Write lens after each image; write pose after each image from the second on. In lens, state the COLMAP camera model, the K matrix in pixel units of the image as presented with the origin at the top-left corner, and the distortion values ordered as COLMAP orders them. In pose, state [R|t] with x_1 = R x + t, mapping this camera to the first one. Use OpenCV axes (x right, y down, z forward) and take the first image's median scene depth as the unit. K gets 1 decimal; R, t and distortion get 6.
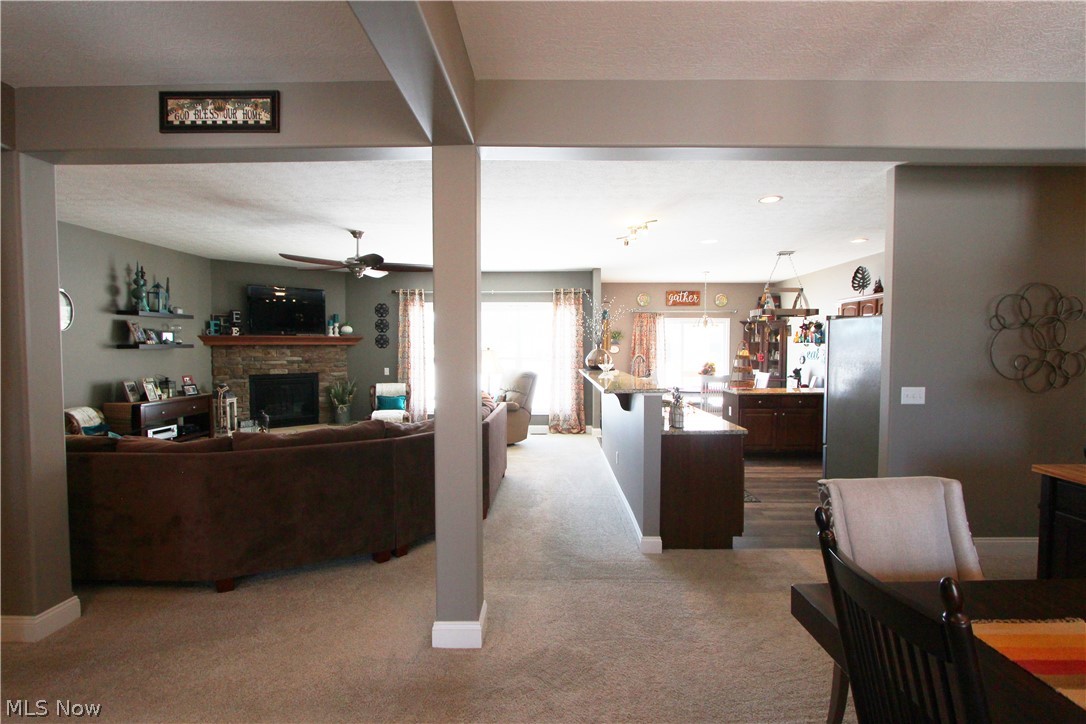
lens RADIAL K [[497.9, 0, 550.4], [0, 497.9, 367.5], [0, 0, 1]] dist [-0.015162, 0.000123]
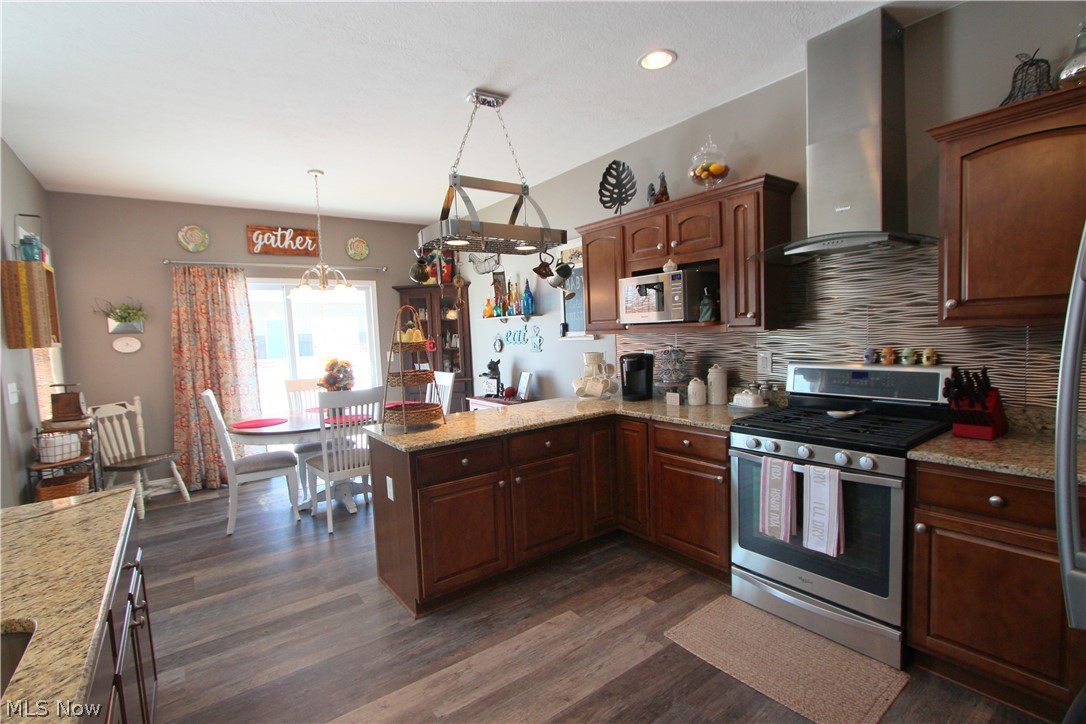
lens RADIAL K [[497.9, 0, 550.4], [0, 497.9, 367.5], [0, 0, 1]] dist [-0.015162, 0.000123]
pose [[0.781895, -0.079810, 0.618281, 0.183394], [0.067314, 0.996781, 0.043541, -0.011542], [-0.619766, 0.007575, 0.784750, 0.498847]]
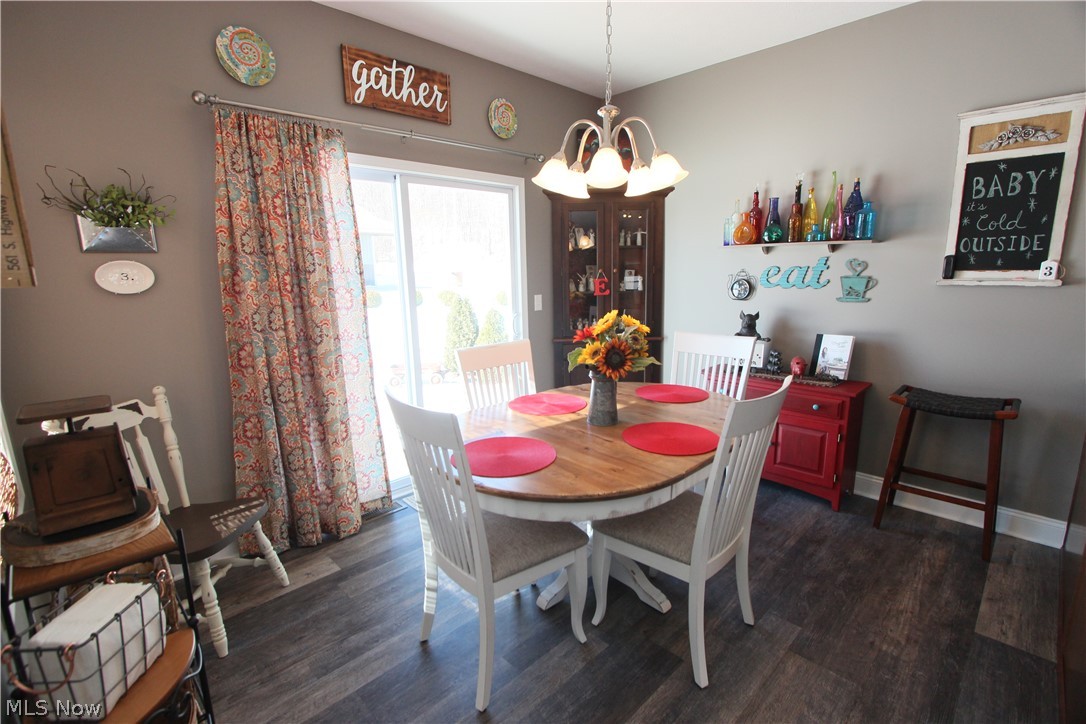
lens RADIAL K [[497.9, 0, 550.4], [0, 497.9, 367.5], [0, 0, 1]] dist [-0.015162, 0.000123]
pose [[0.687091, -0.158830, 0.708999, 0.119385], [0.048553, 0.983670, 0.173309, -0.031905], [-0.724948, -0.084655, 0.683582, 0.879464]]
